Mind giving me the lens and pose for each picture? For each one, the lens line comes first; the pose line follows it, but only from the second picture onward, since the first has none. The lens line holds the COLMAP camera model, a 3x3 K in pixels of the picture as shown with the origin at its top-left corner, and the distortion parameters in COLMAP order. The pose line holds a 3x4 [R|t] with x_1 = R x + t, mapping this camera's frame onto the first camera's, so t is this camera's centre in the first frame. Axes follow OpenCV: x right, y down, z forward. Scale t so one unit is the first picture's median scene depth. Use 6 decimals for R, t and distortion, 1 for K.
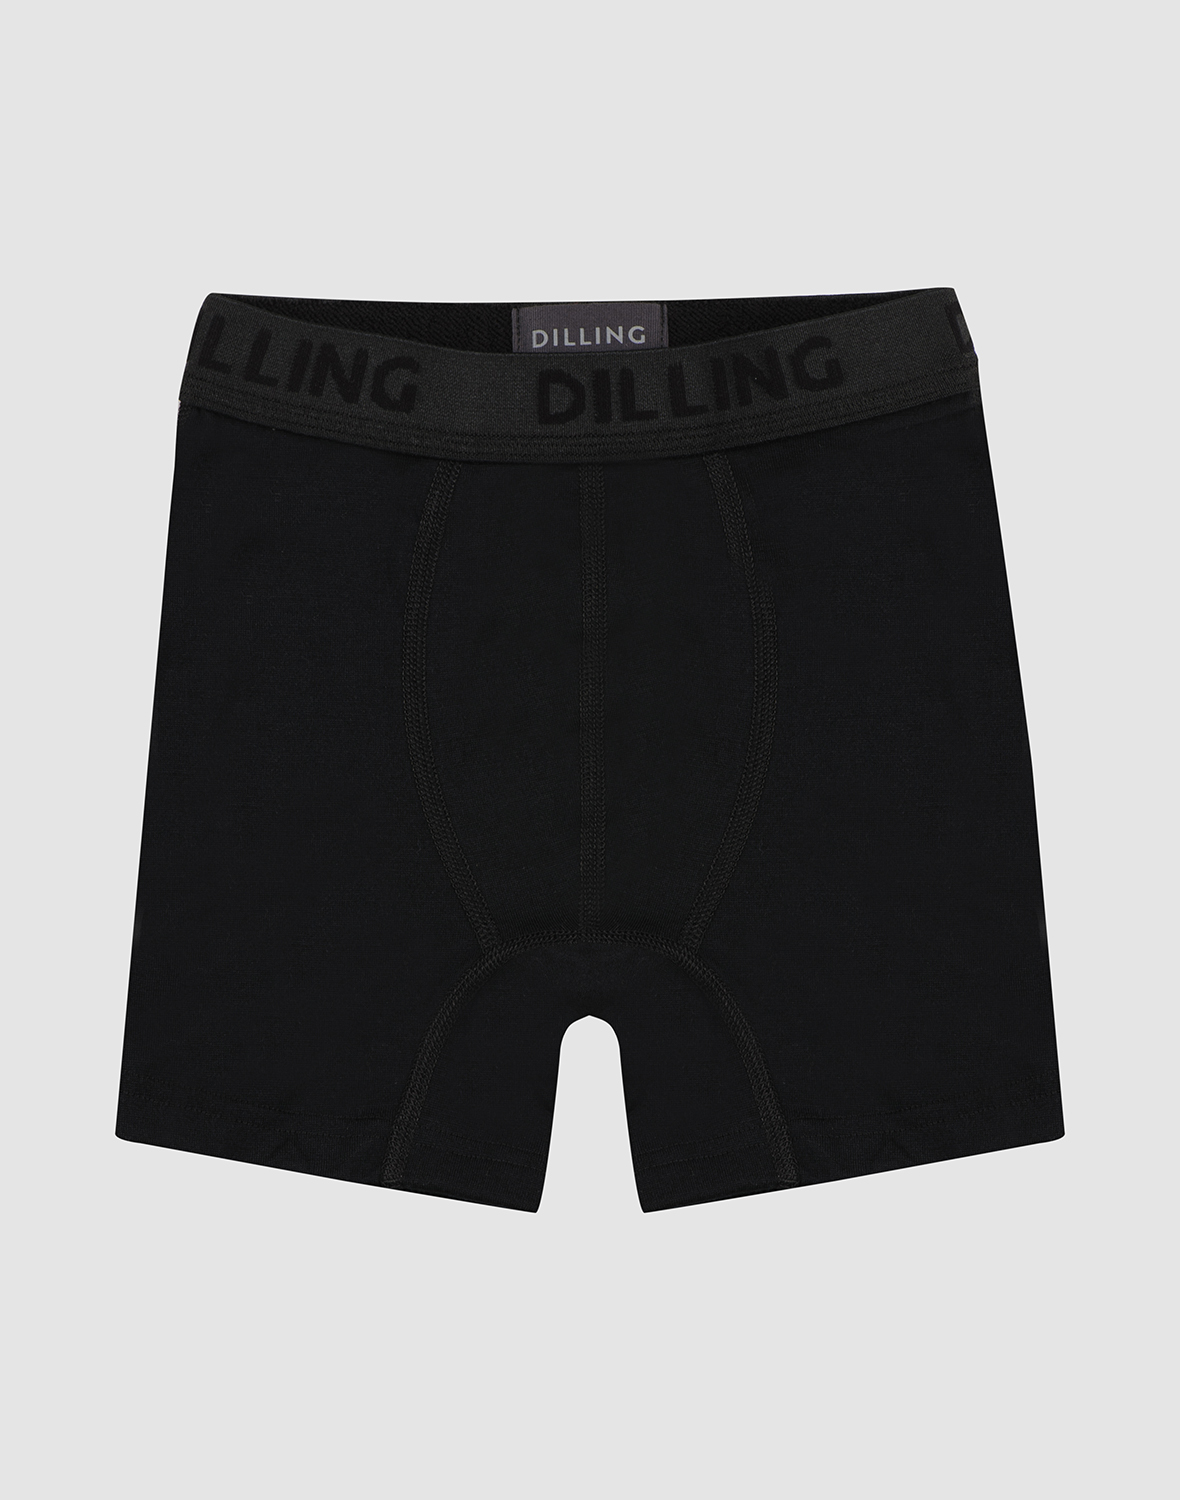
lens RADIAL K [[5757.9, 0, 590.0], [0, 5757.9, 750.0], [0, 0, 1]] dist [-1.602816, -0.221868]
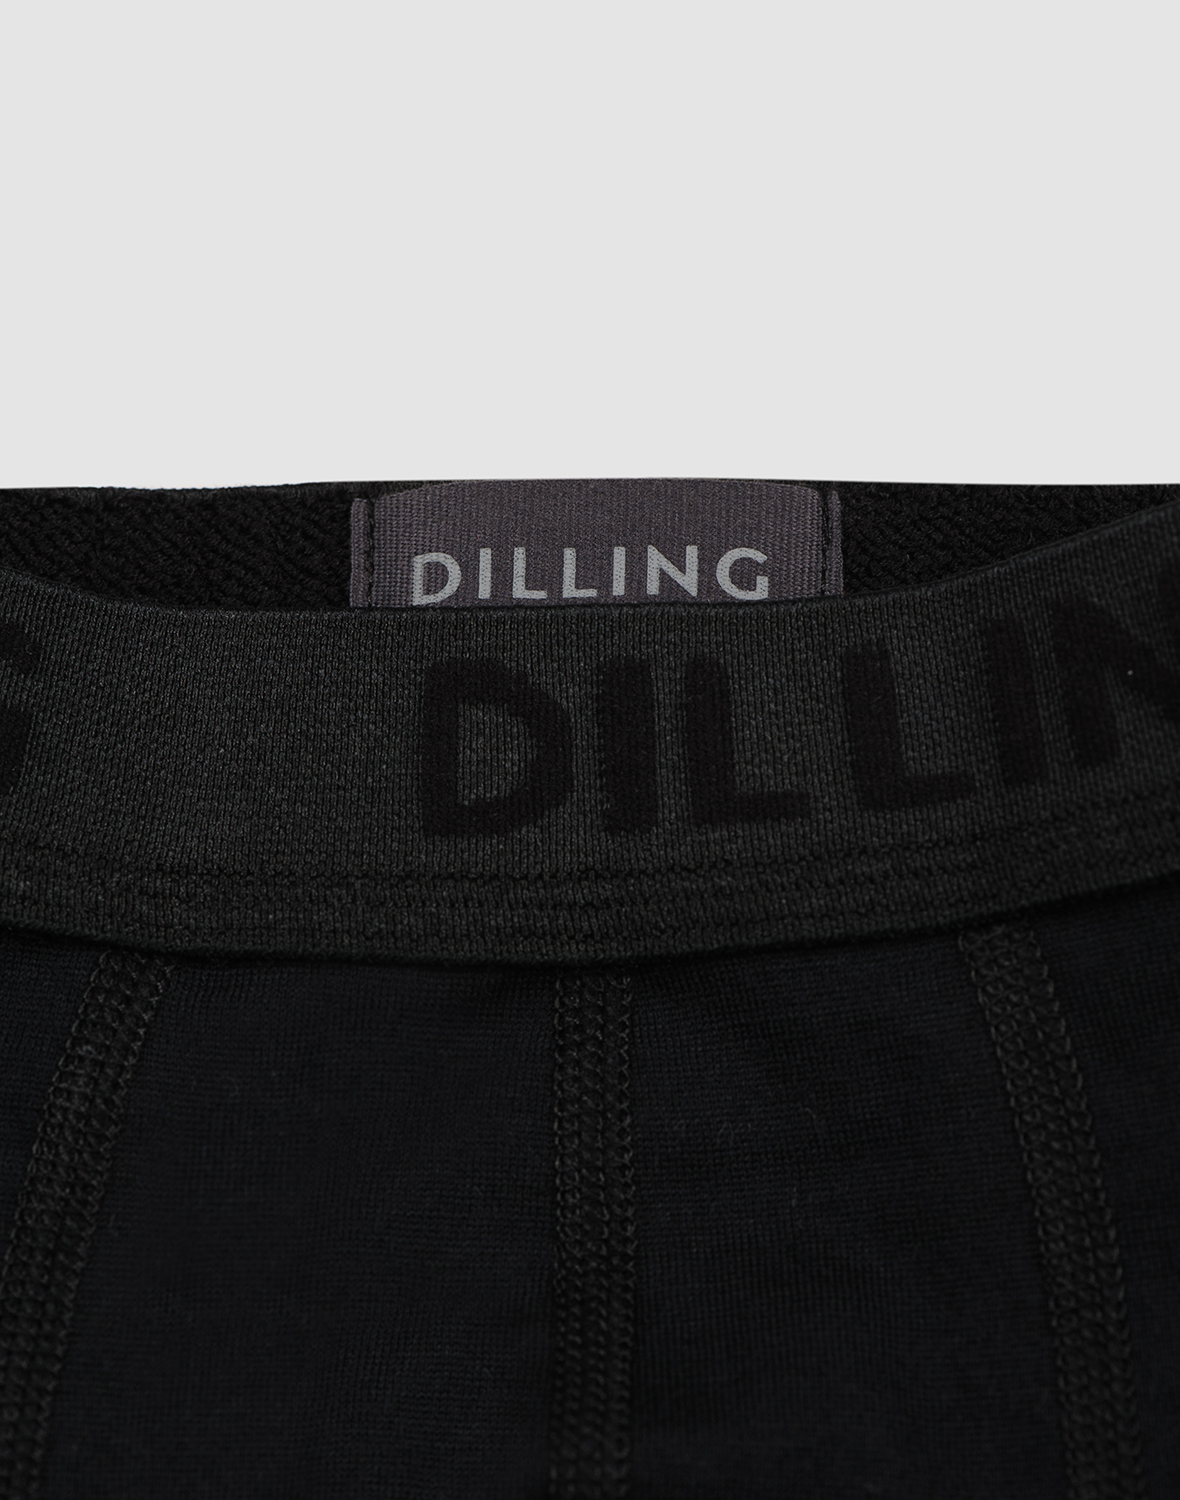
lens RADIAL K [[5808.5, 0, 590.0], [0, 5808.5, 750.0], [0, 0, 1]] dist [-0.332888, 1.102272]
pose [[0.999687, 0.004473, -0.024608, 0.007719], [-0.009224, 0.980463, -0.196488, -0.000046], [0.023249, 0.196654, 0.980197, 0.692550]]
